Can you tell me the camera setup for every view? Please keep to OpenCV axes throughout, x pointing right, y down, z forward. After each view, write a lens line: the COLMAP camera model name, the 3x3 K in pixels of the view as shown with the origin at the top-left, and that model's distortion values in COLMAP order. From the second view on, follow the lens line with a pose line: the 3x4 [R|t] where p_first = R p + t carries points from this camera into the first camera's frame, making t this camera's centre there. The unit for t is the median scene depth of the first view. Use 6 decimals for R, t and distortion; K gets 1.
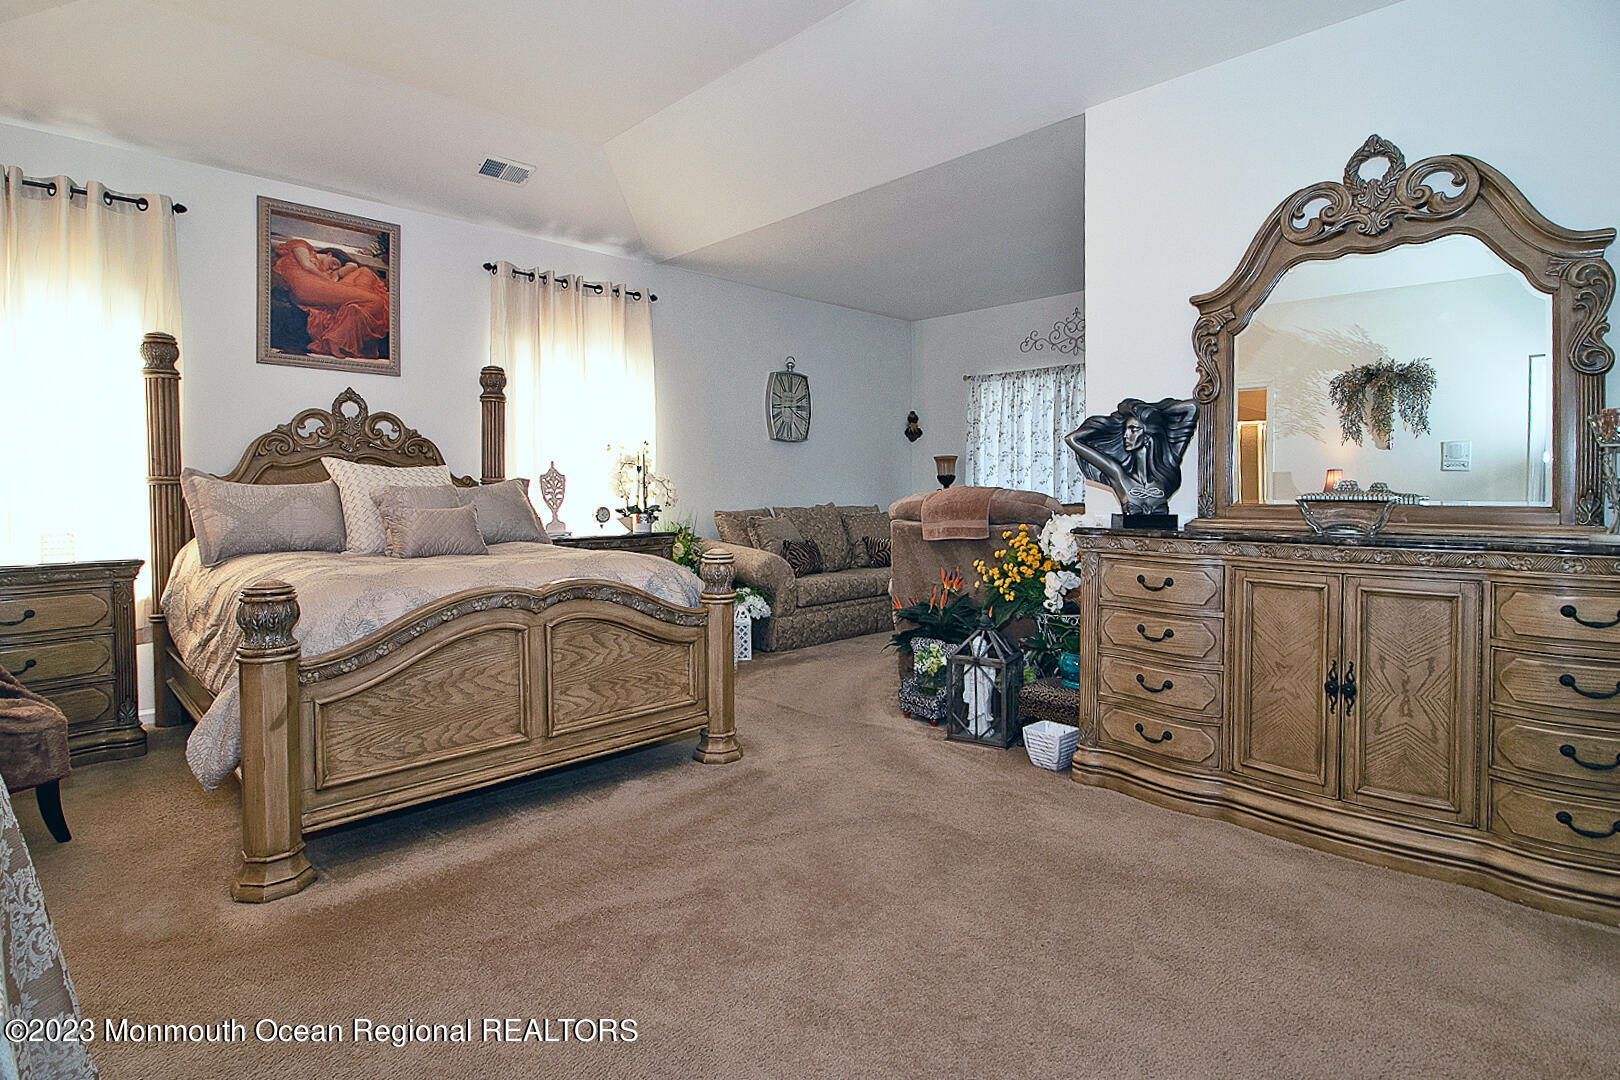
lens RADIAL K [[806.1, 0, 800.1], [0, 806.1, 511.5], [0, 0, 1]] dist [0.000603, -0.017296]
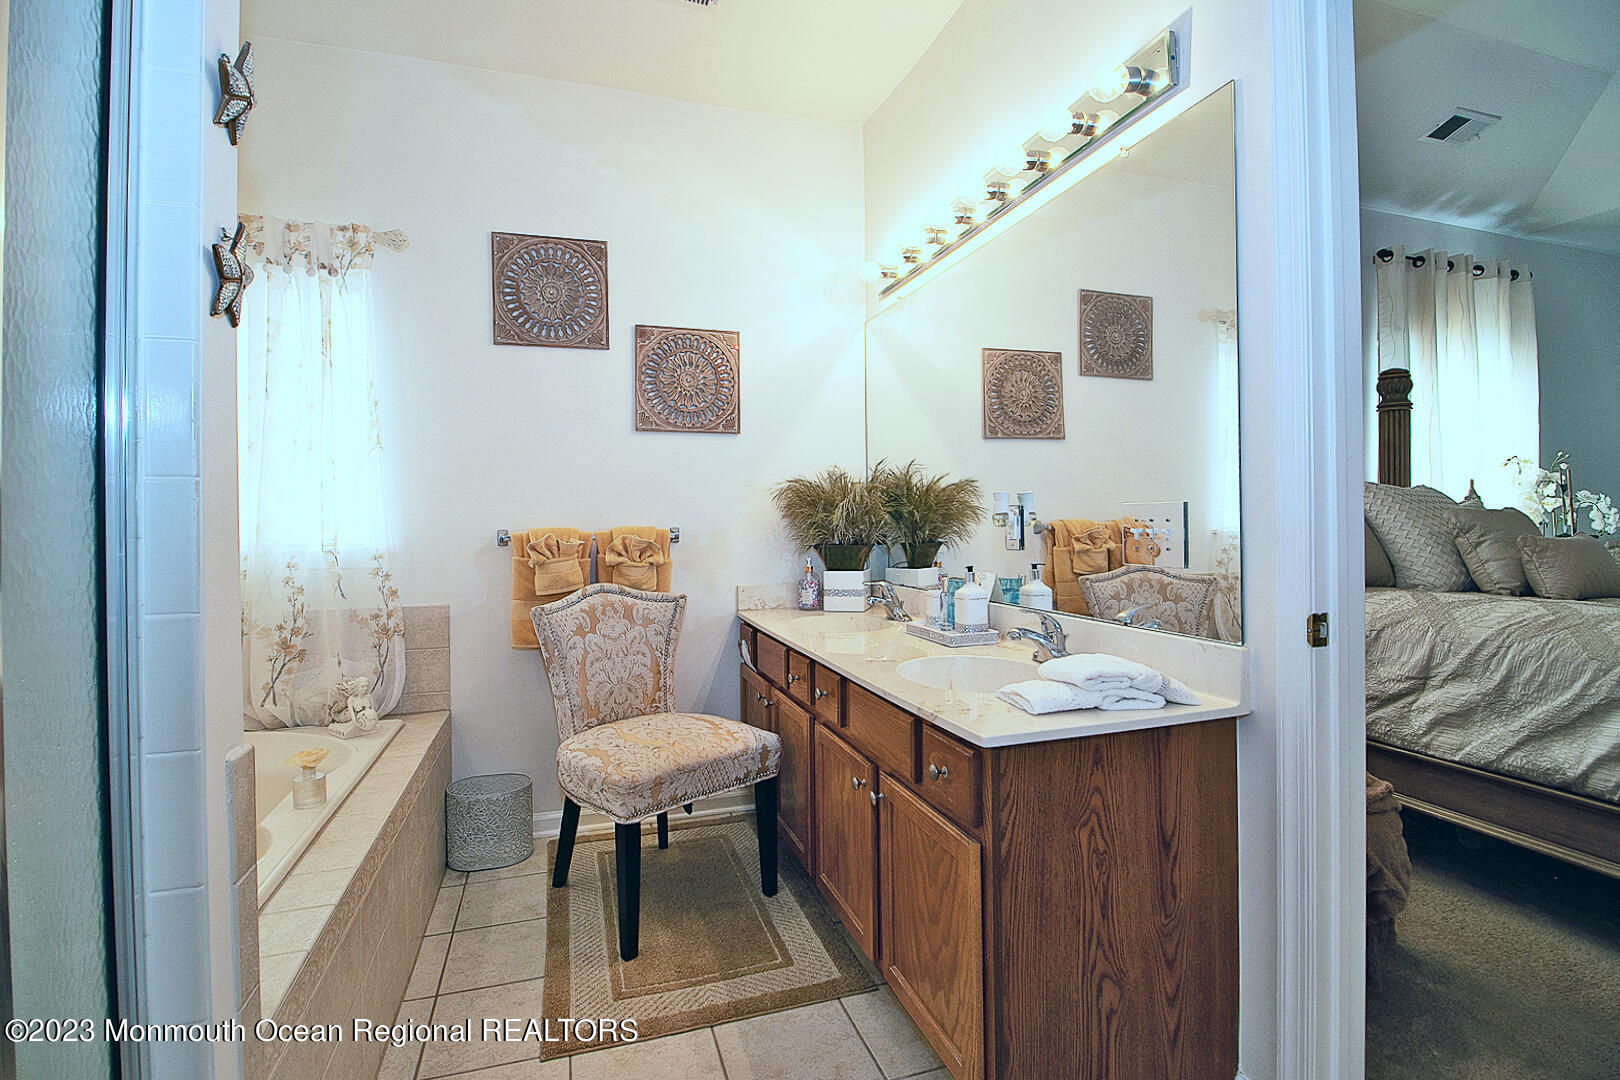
lens RADIAL K [[770.0, 0, 808.7], [0, 770.0, 516.7], [0, 0, 1]] dist [-0.002402, -0.010302]
pose [[0.901128, -0.005074, -0.433524, -0.655959], [-0.006704, 0.999649, -0.025635, 0.001249], [0.433502, 0.026007, 0.900777, 0.009175]]
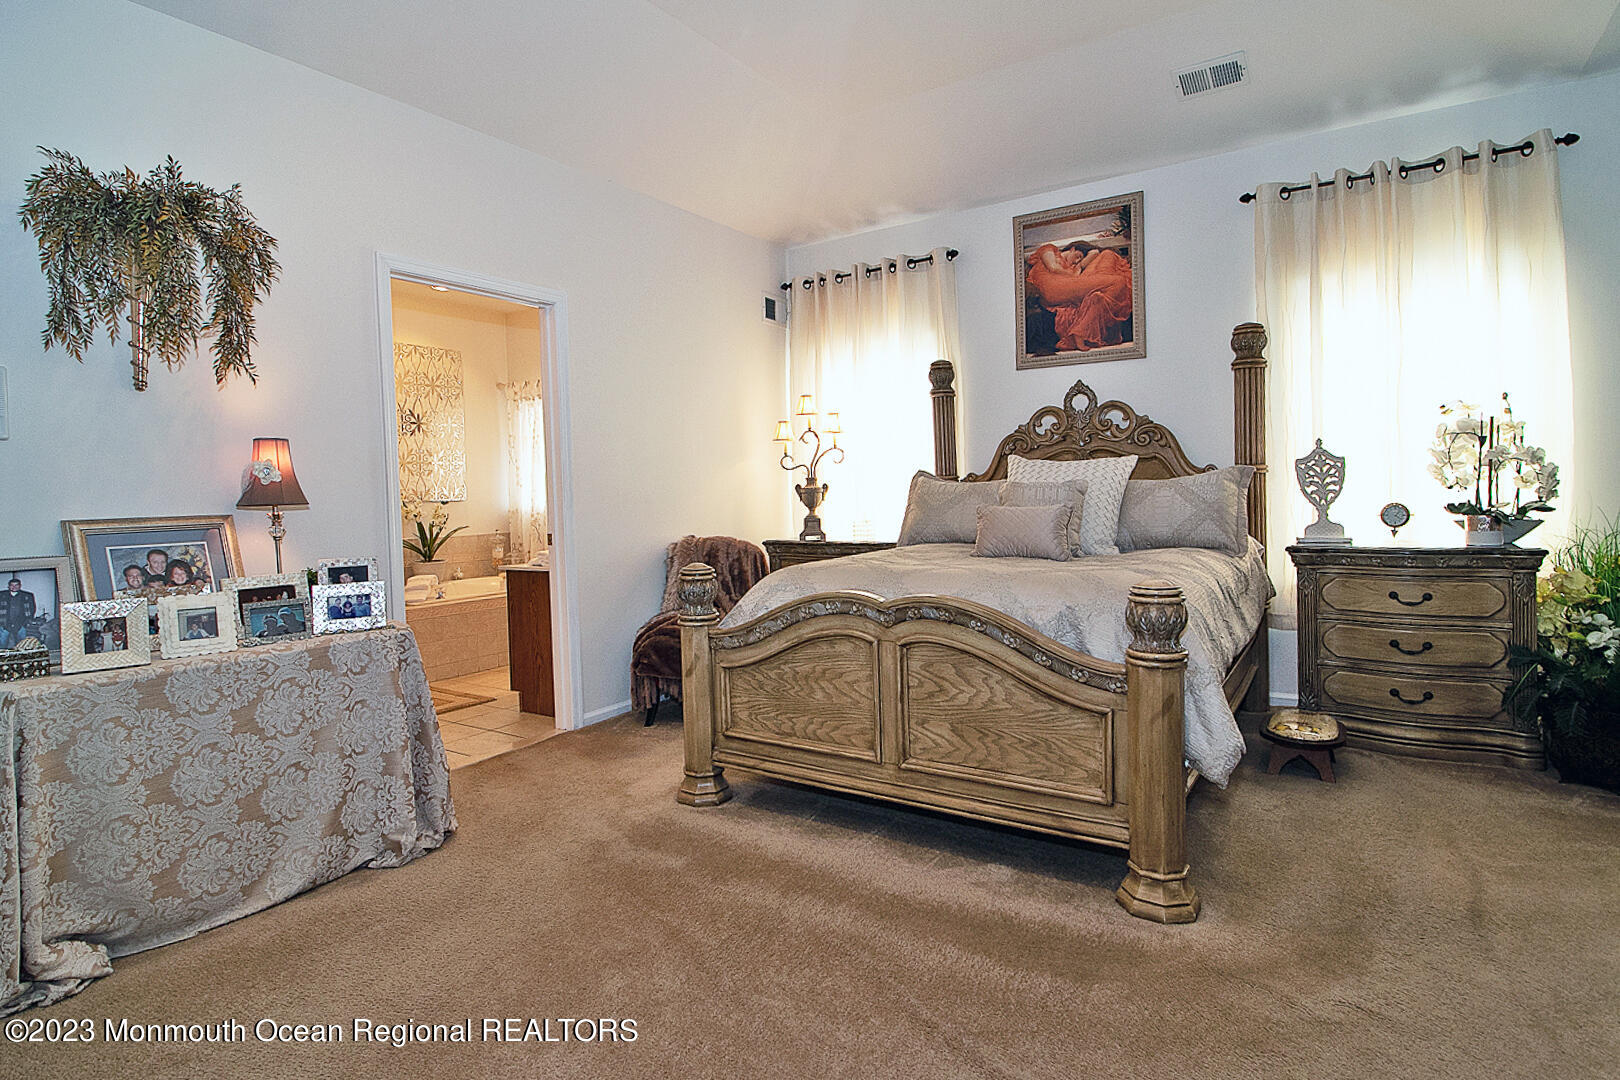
lens RADIAL K [[827.3, 0, 809.1], [0, 827.3, 514.8], [0, 0, 1]] dist [-0.000800, -0.012903]
pose [[0.219432, 0.027340, -0.975245, 0.355859], [-0.001415, 0.999615, 0.027705, -0.016670], [0.975627, -0.004700, 0.219386, 0.449625]]
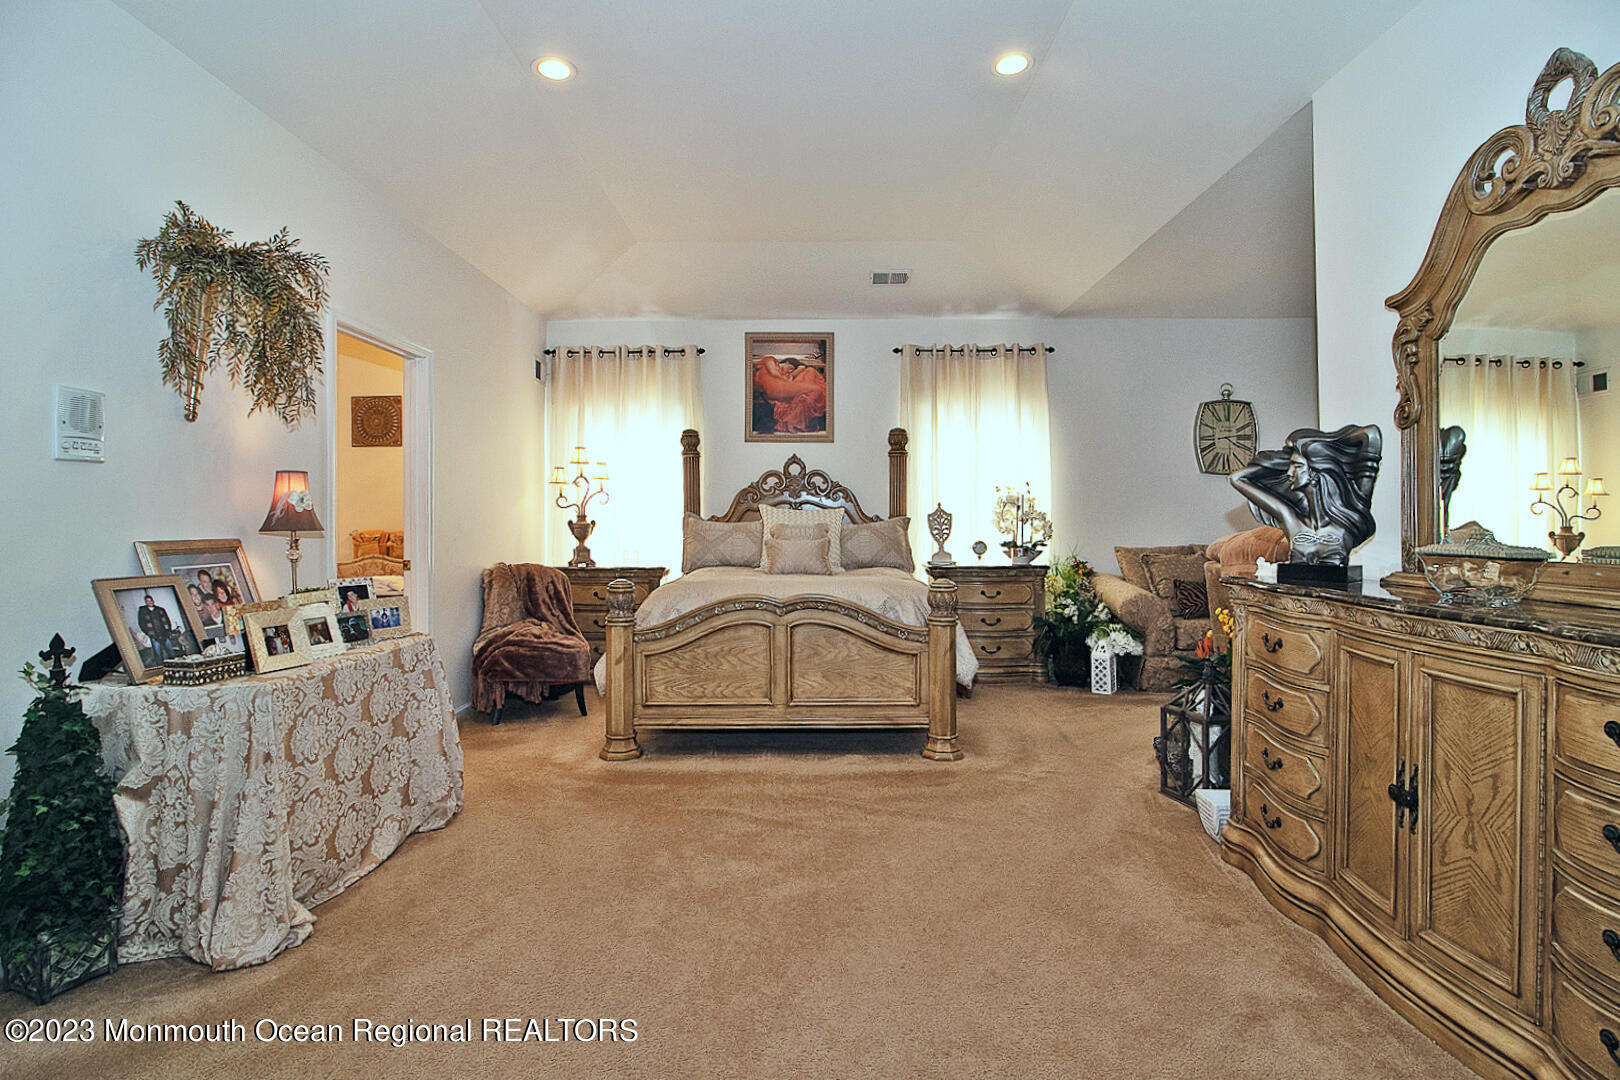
lens RADIAL K [[784.9, 0, 808.4], [0, 784.9, 522.0], [0, 0, 1]] dist [0.001418, -0.016406]
pose [[0.713521, 0.003640, -0.700624, 0.429819], [-0.020541, 0.999665, -0.015725, -0.011916], [0.700333, 0.025611, 0.713357, 0.026421]]
